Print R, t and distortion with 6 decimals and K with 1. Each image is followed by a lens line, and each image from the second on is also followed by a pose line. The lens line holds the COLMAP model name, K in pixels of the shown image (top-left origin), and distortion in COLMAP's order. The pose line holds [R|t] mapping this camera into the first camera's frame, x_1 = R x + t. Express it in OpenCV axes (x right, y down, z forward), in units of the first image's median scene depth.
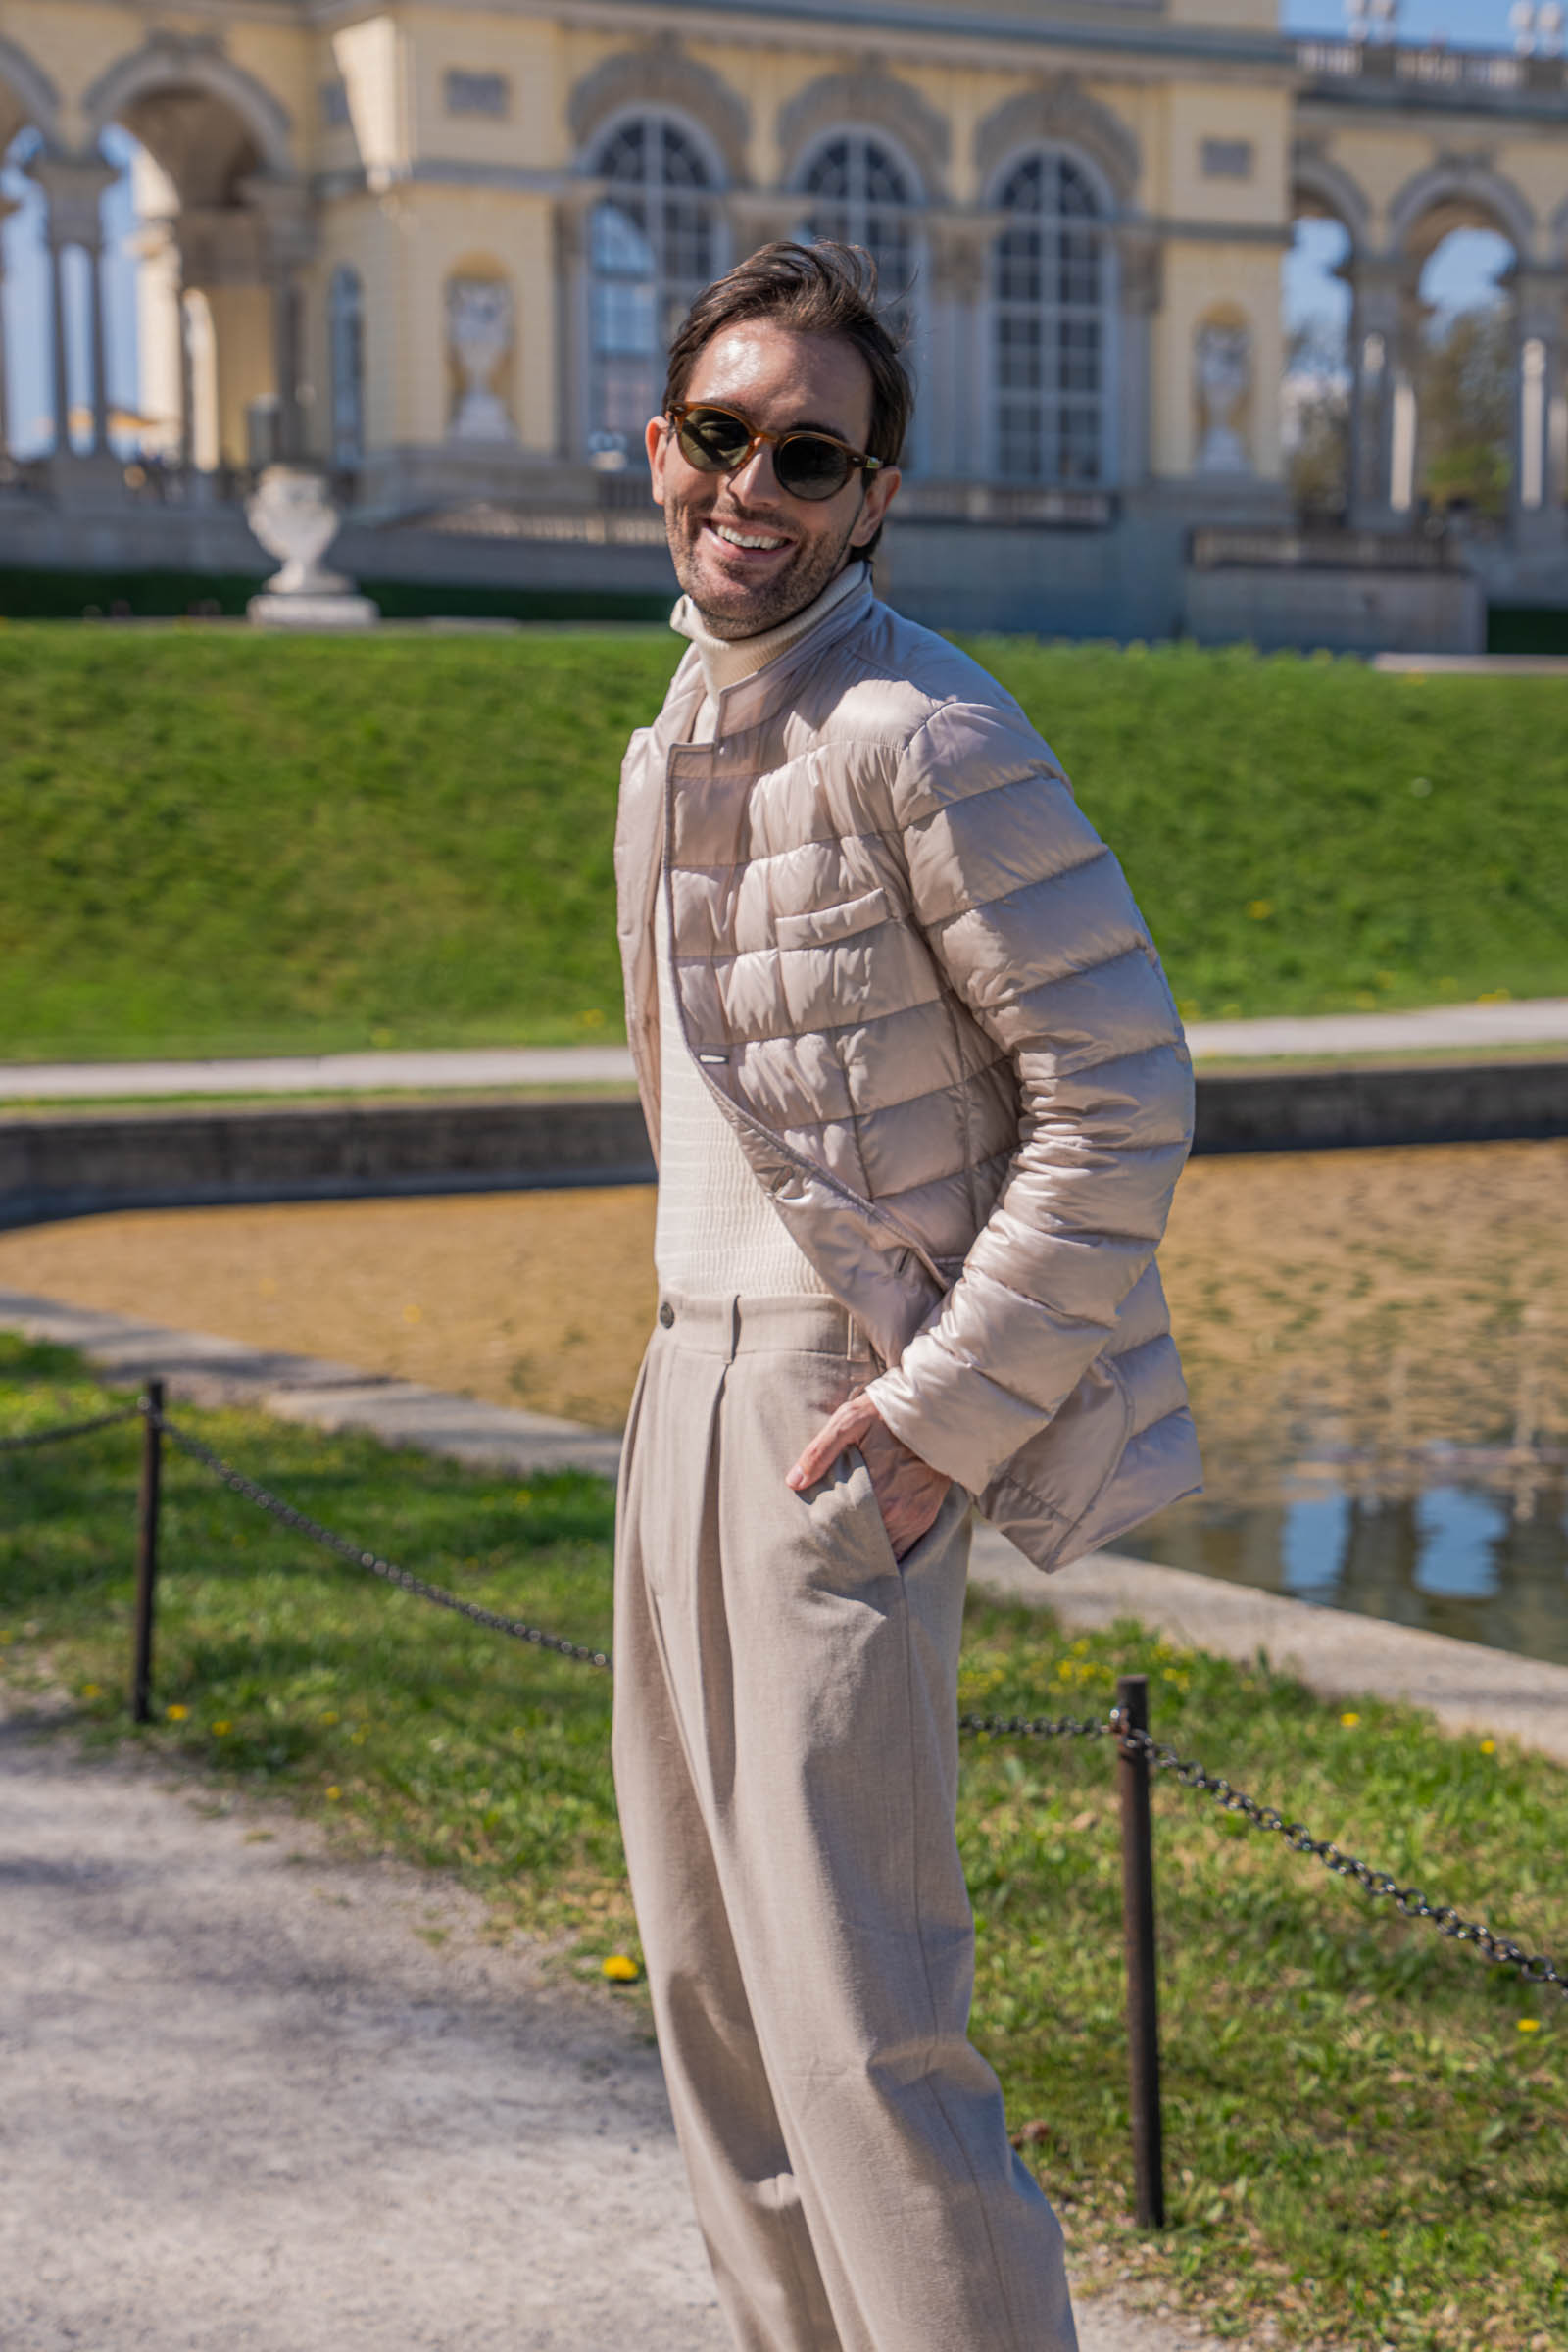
lens RADIAL K [[3669.5, 0, 699.9], [0, 3669.5, 1096.7], [0, 0, 1]] dist [0.239698, 0.000000]
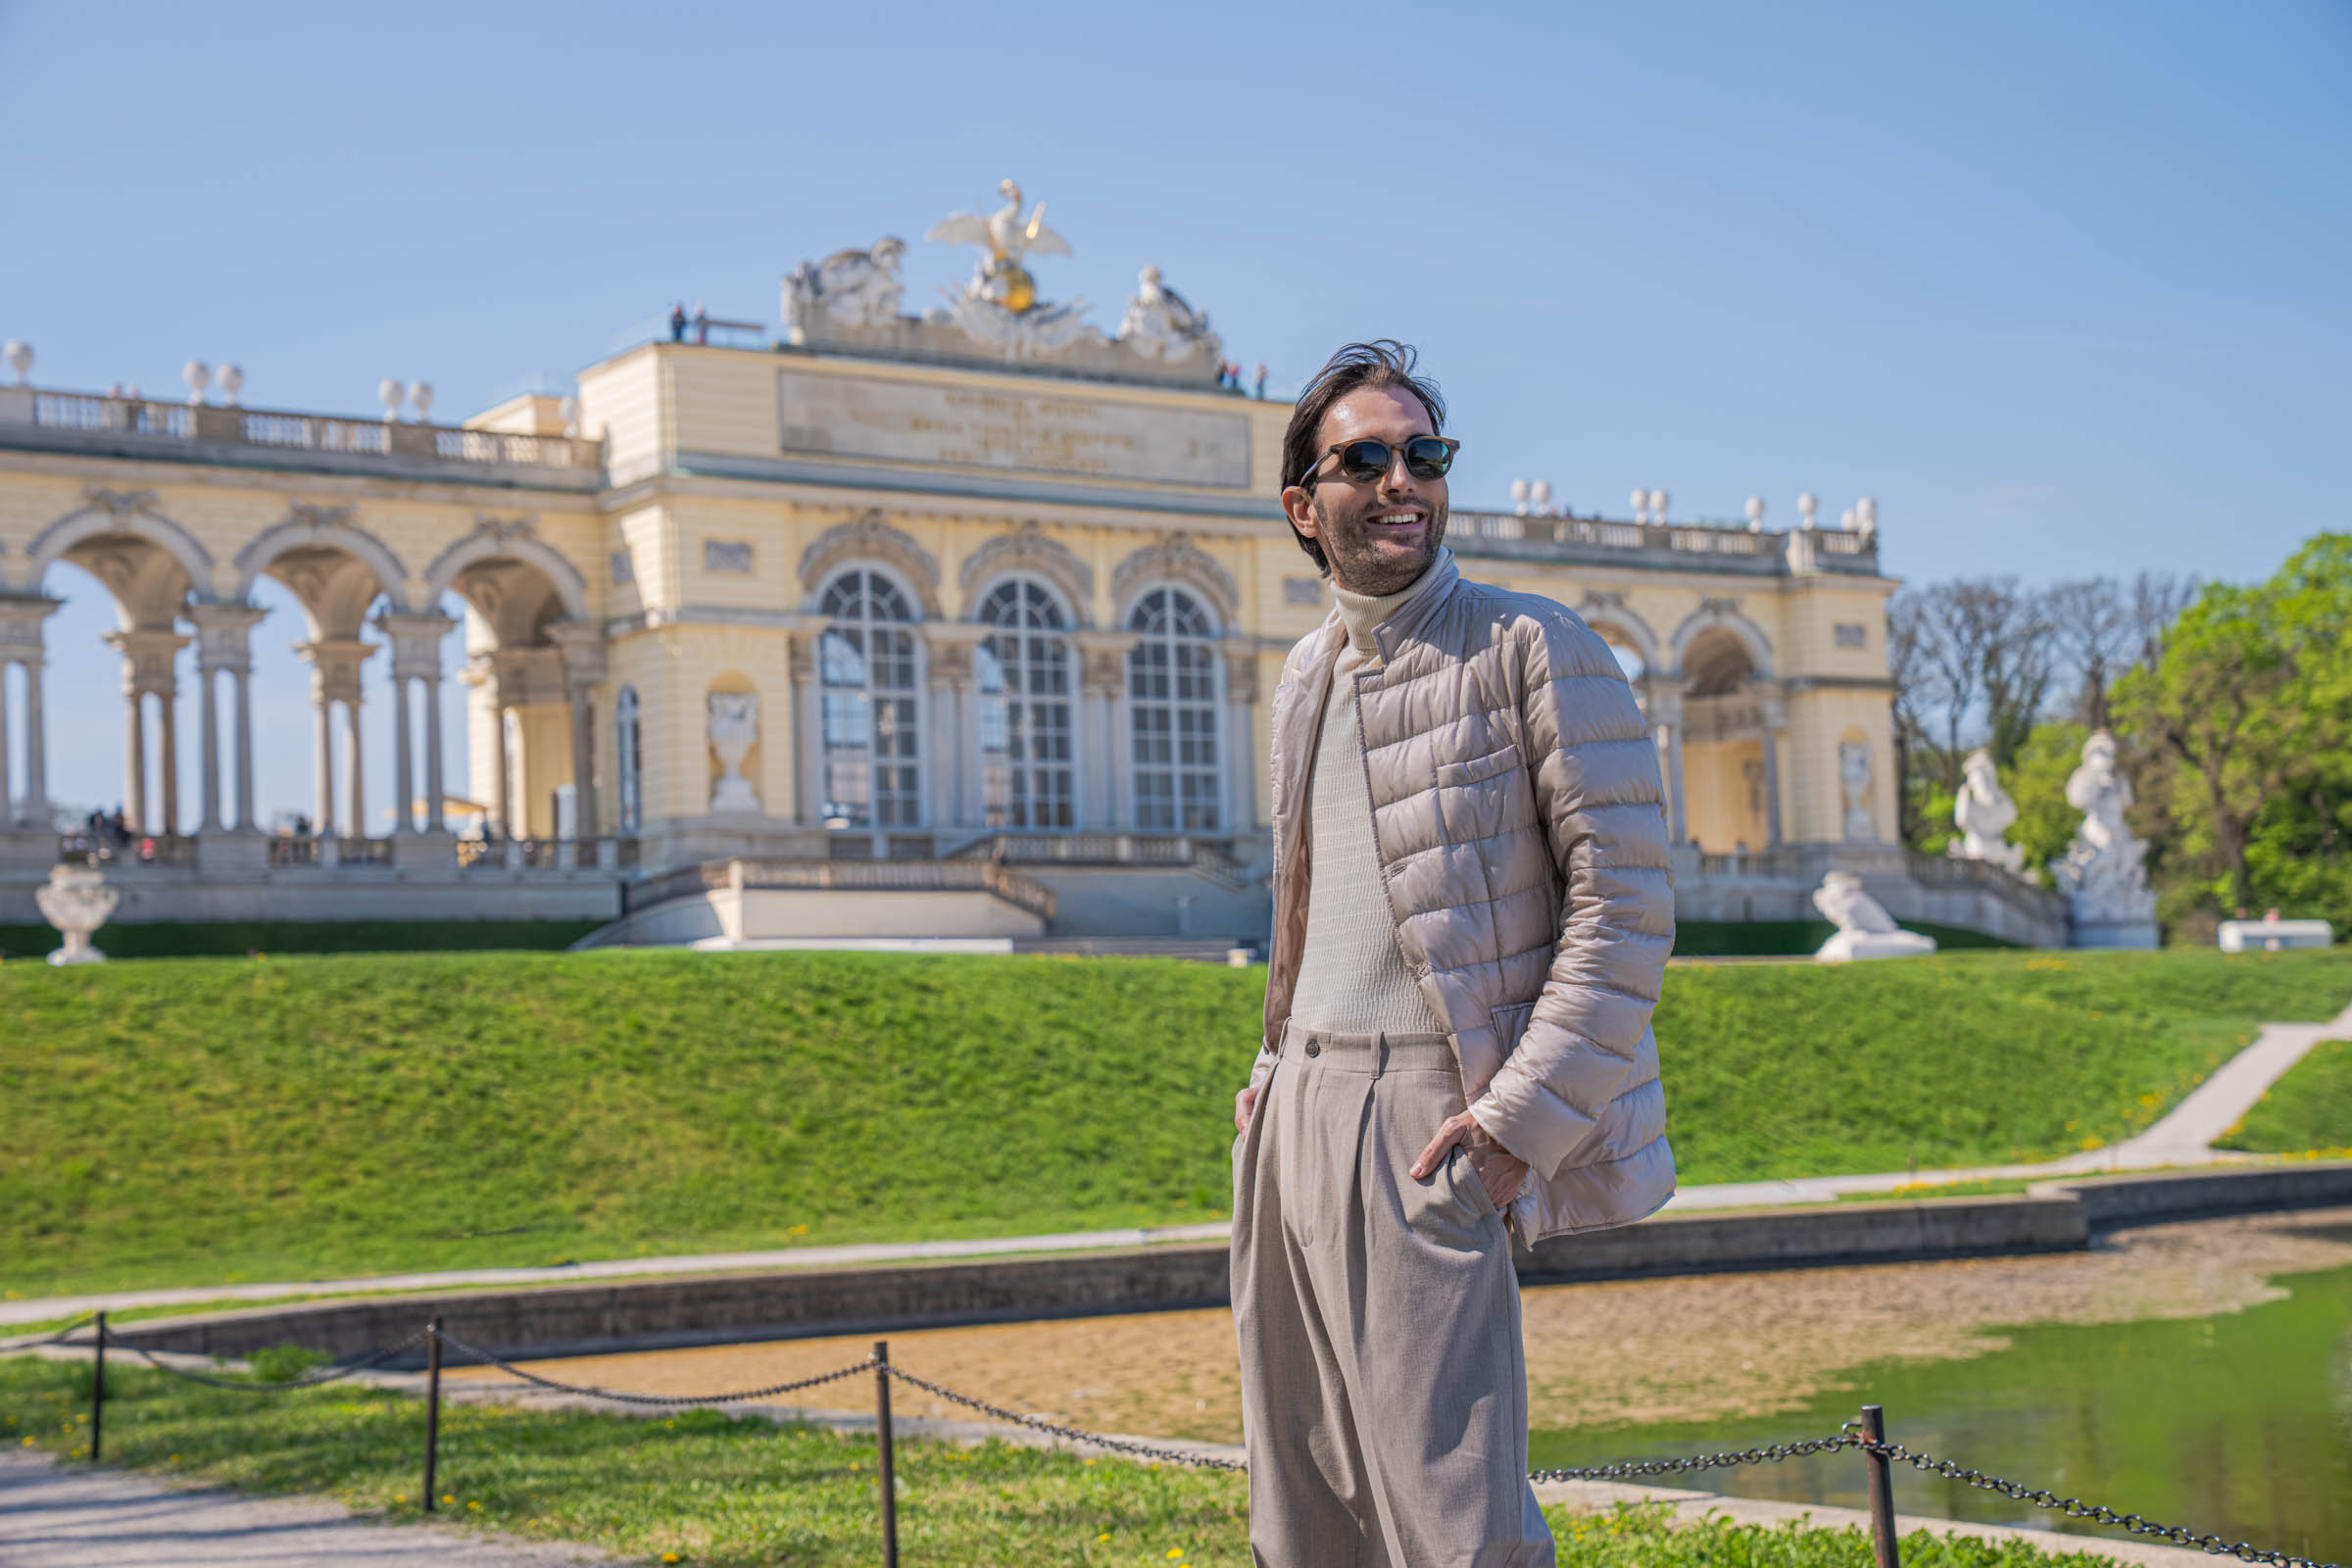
lens RADIAL K [[3992.2, 0, 1186.1], [0, 3992.2, 782.3], [0, 0, 1]] dist [0.300251, 0.000000]
pose [[0.999349, -0.026230, 0.024758, 0.063722], [0.030318, 0.982714, -0.182630, 0.072093], [-0.019539, 0.183261, 0.982870, -0.374457]]
